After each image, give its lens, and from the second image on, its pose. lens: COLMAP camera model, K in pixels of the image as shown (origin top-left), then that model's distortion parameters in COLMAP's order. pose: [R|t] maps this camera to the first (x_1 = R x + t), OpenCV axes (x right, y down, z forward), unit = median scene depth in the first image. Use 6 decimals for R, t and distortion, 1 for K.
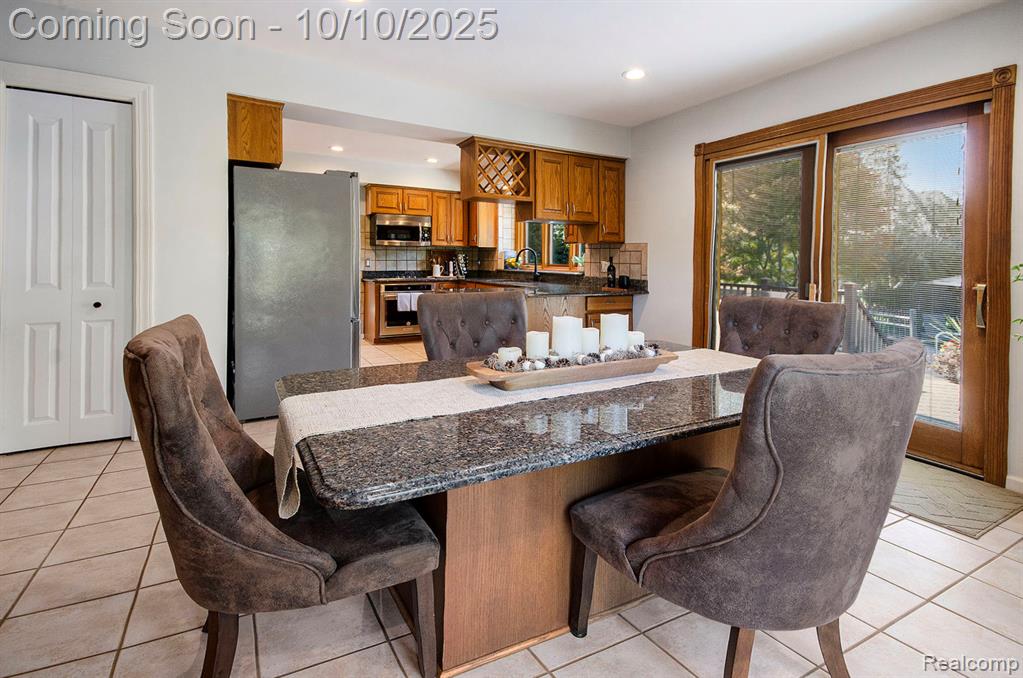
lens RADIAL K [[514.1, 0, 510.1], [0, 514.1, 281.1], [0, 0, 1]] dist [0.000748, -0.000062]
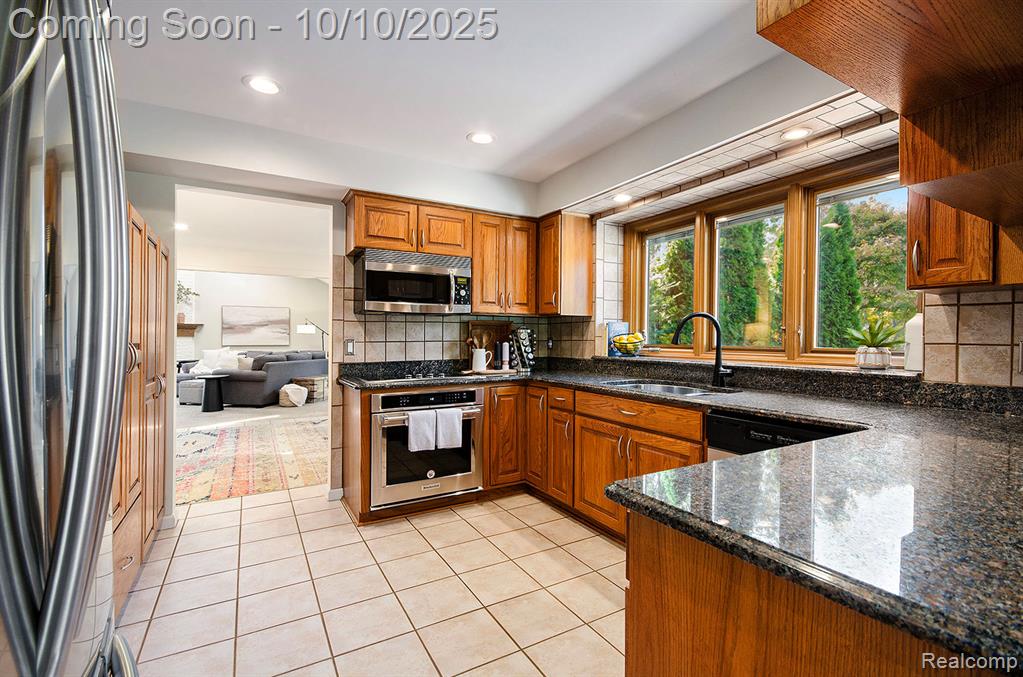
lens RADIAL K [[458.1, 0, 511.5], [0, 458.1, 338.5], [0, 0, 1]] dist [0.000984, 0.000070]
pose [[0.999781, -0.009073, 0.018868, -0.123667], [0.009850, 0.999088, -0.041539, -0.023516], [-0.018474, 0.041715, 0.998959, 0.540262]]
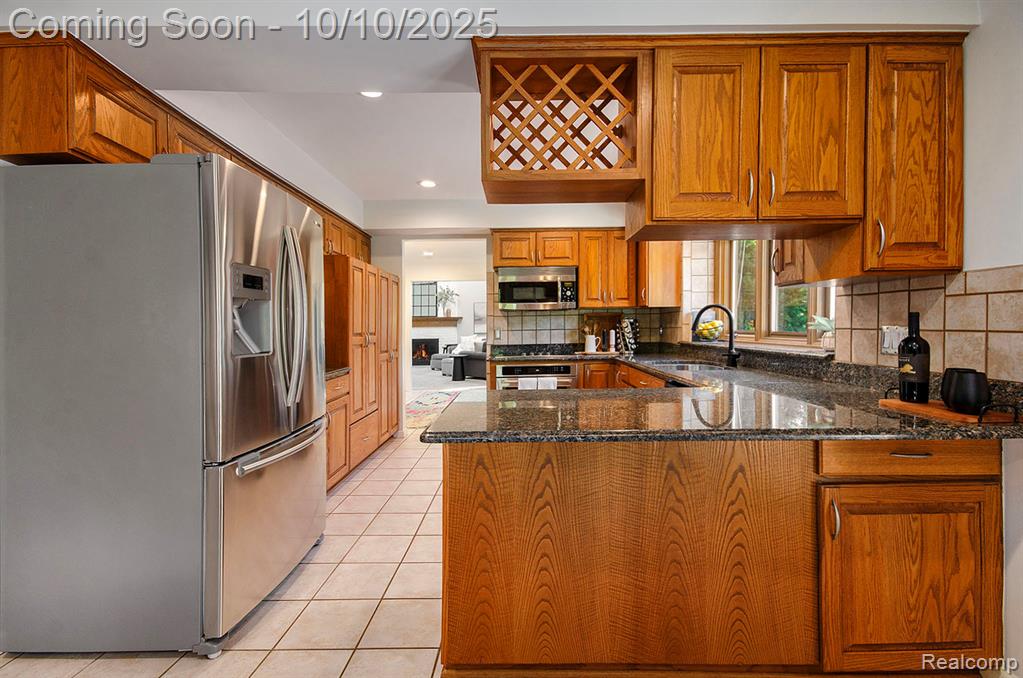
lens RADIAL K [[467.8, 0, 511.5], [0, 467.8, 339.0], [0, 0, 1]] dist [0.013602, 0.000090]
pose [[0.861686, -0.008041, -0.507378, 0.089377], [-0.000391, 0.999864, -0.016511, -0.017061], [0.507442, 0.014425, 0.861565, 0.419549]]
